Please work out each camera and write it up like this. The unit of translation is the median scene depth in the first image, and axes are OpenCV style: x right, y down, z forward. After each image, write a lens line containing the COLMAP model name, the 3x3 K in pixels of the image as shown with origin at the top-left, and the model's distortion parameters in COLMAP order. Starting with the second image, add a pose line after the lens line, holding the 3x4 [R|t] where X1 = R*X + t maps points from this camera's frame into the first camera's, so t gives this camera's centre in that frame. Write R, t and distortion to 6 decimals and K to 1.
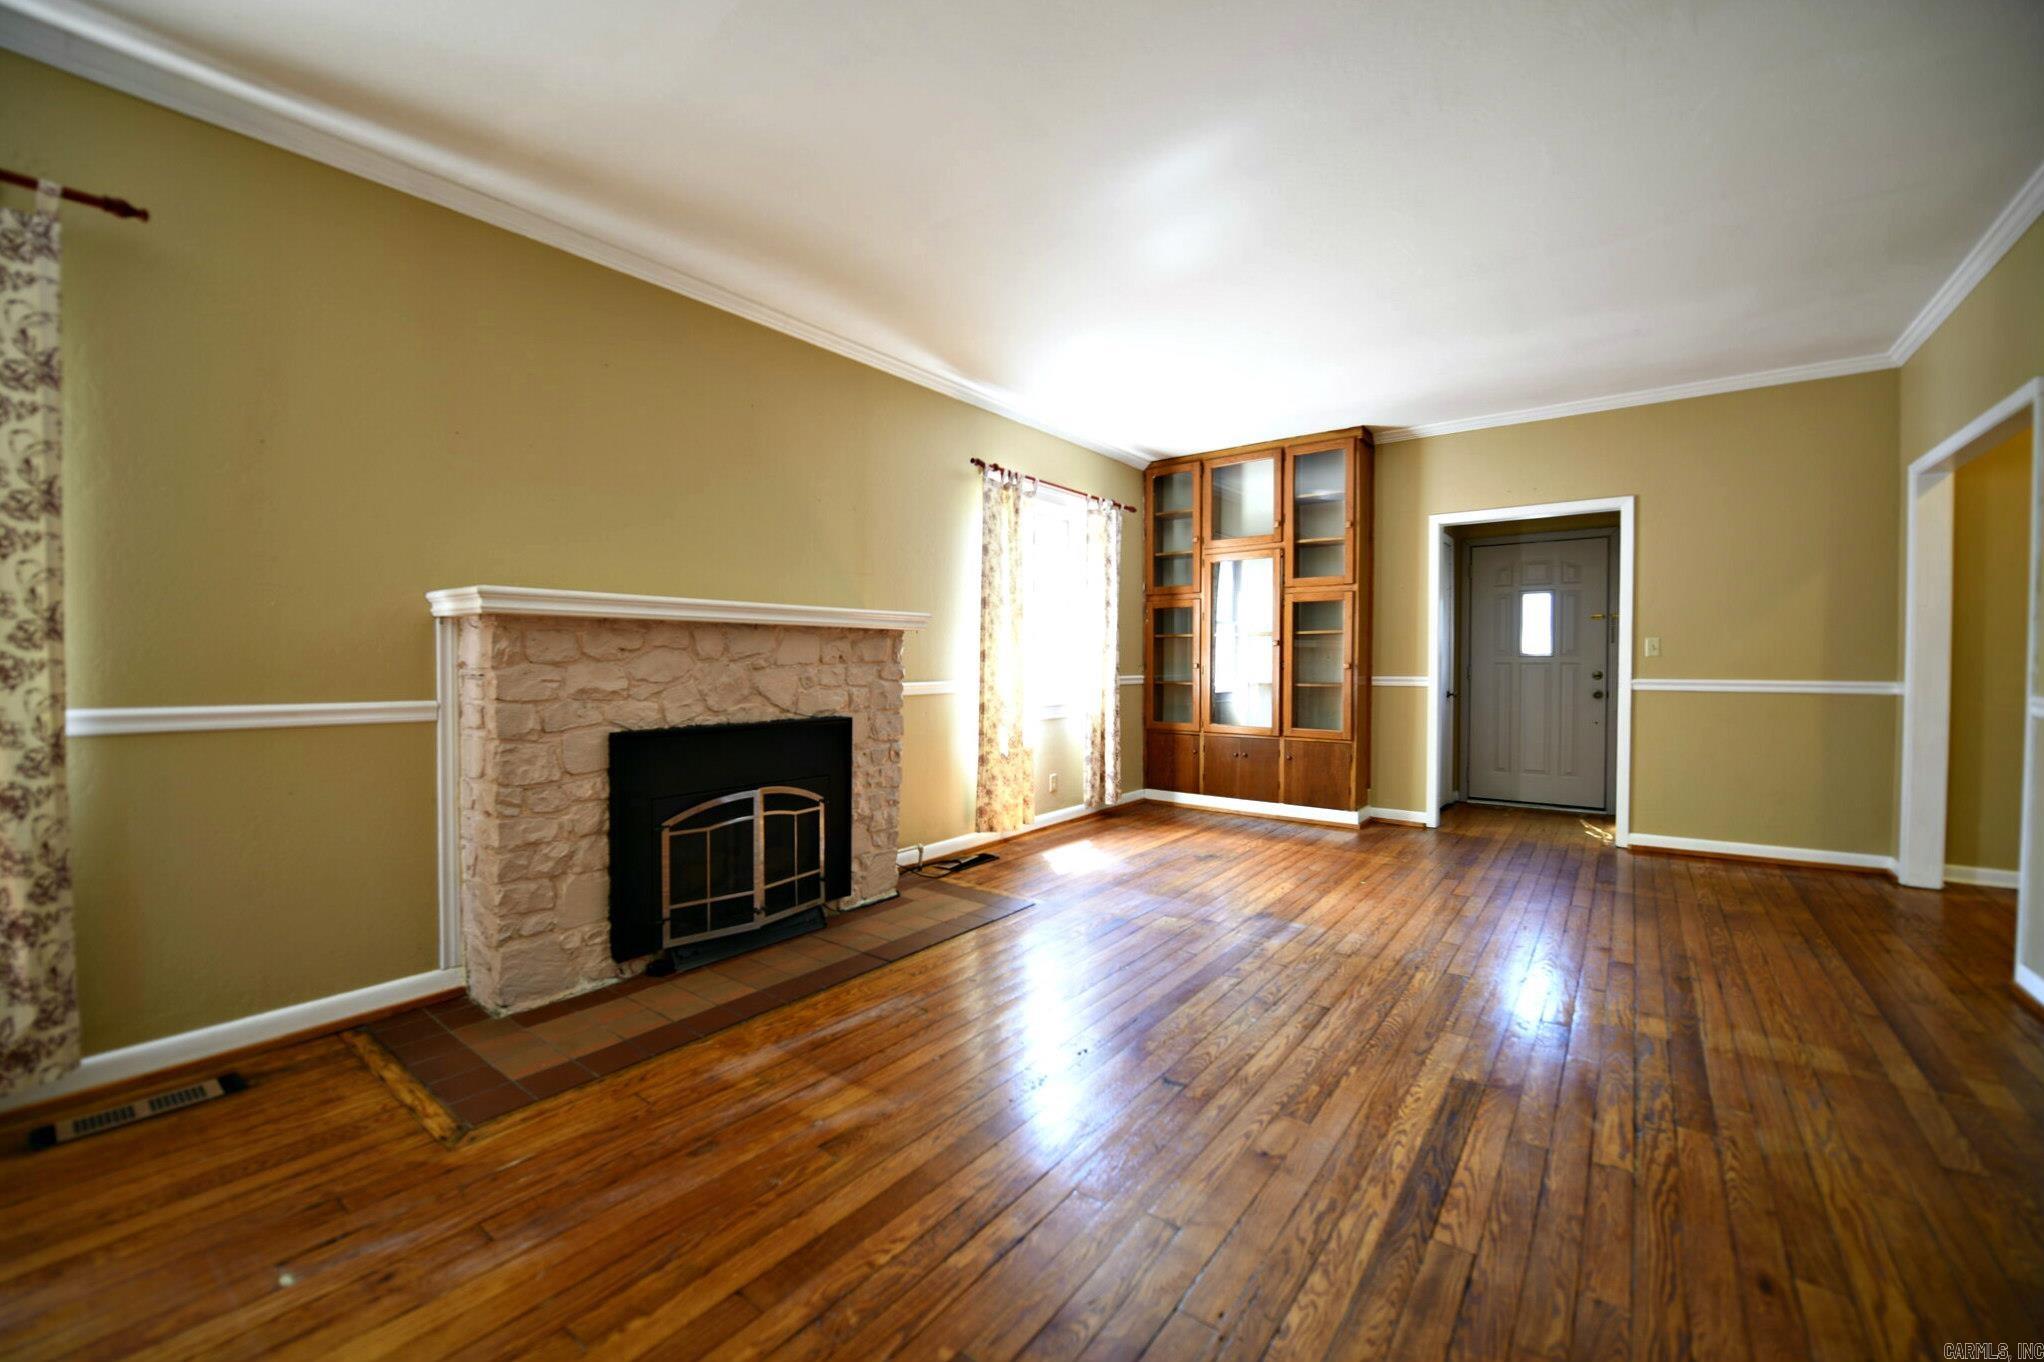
lens RADIAL K [[820.8, 0, 1017.0], [0, 820.8, 678.2], [0, 0, 1]] dist [-0.005238, -0.005537]
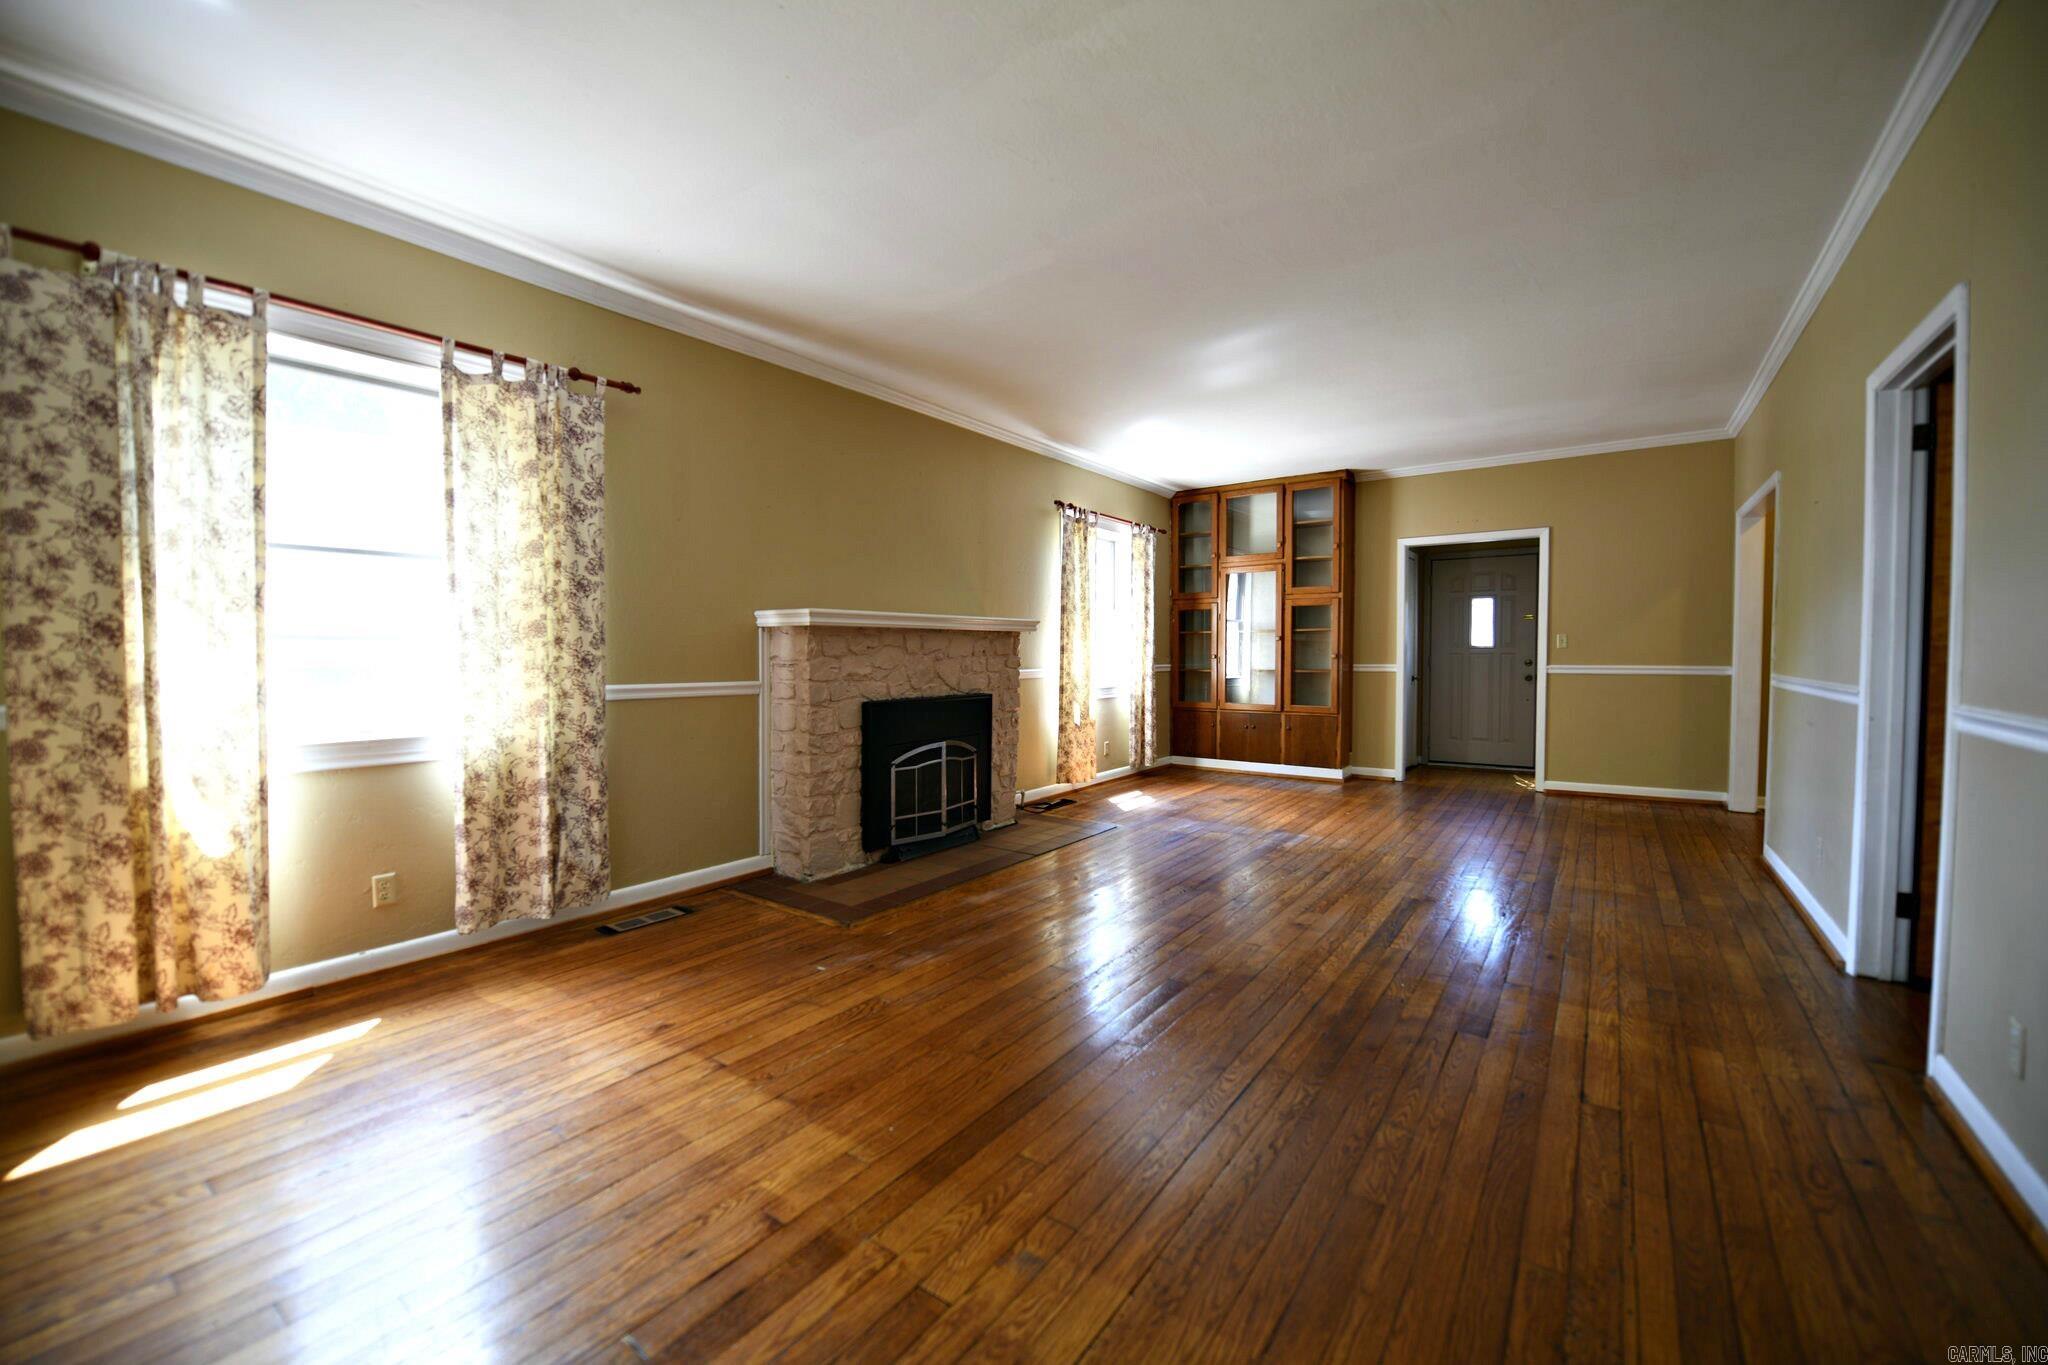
lens RADIAL K [[822.4, 0, 1019.0], [0, 822.4, 679.7], [0, 0, 1]] dist [-0.005238, -0.005537]
pose [[0.999631, -0.004628, 0.026768, -0.146696], [0.004291, 0.999911, 0.012655, 0.004045], [-0.026824, -0.012535, 0.999562, -0.320244]]
